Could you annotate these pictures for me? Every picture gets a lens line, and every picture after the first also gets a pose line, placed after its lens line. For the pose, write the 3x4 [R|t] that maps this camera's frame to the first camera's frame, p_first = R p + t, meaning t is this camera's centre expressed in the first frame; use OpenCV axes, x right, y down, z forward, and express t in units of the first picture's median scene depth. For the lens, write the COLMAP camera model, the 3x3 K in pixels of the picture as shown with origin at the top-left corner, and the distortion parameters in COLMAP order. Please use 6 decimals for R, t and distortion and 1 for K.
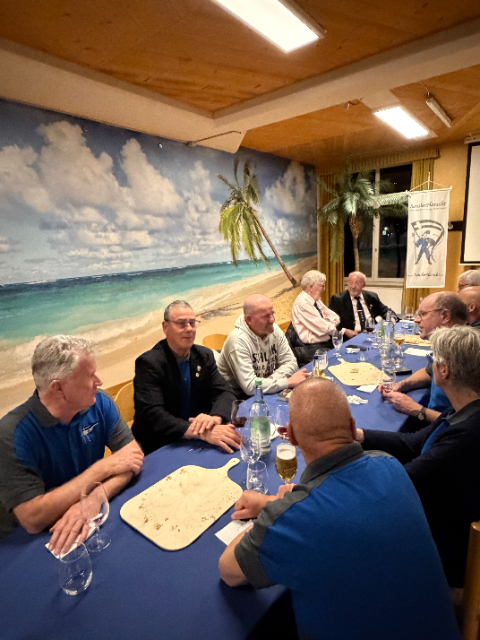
lens RADIAL K [[370.8, 0, 238.6], [0, 370.8, 318.6], [0, 0, 1]] dist [0.009697, -0.003423]
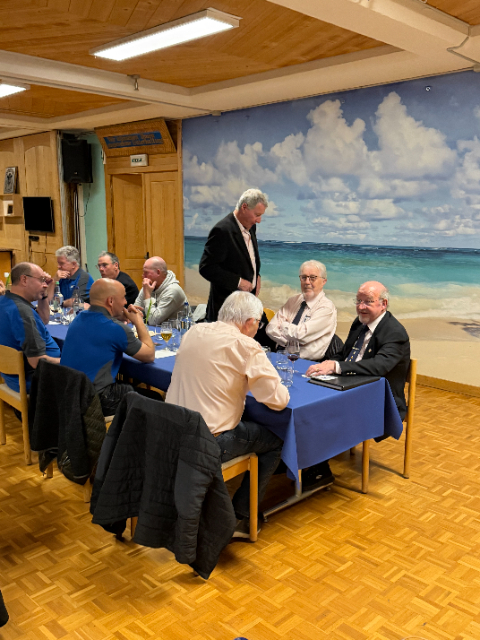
lens RADIAL K [[628.2, 0, 240.3], [0, 628.2, 323.7], [0, 0, 1]] dist [0.059168, 0.000000]
pose [[-0.121761, 0.227375, -0.966165, 1.061655], [-0.183860, 0.951395, 0.247070, -0.222065], [0.975382, 0.207723, -0.074037, 0.714041]]
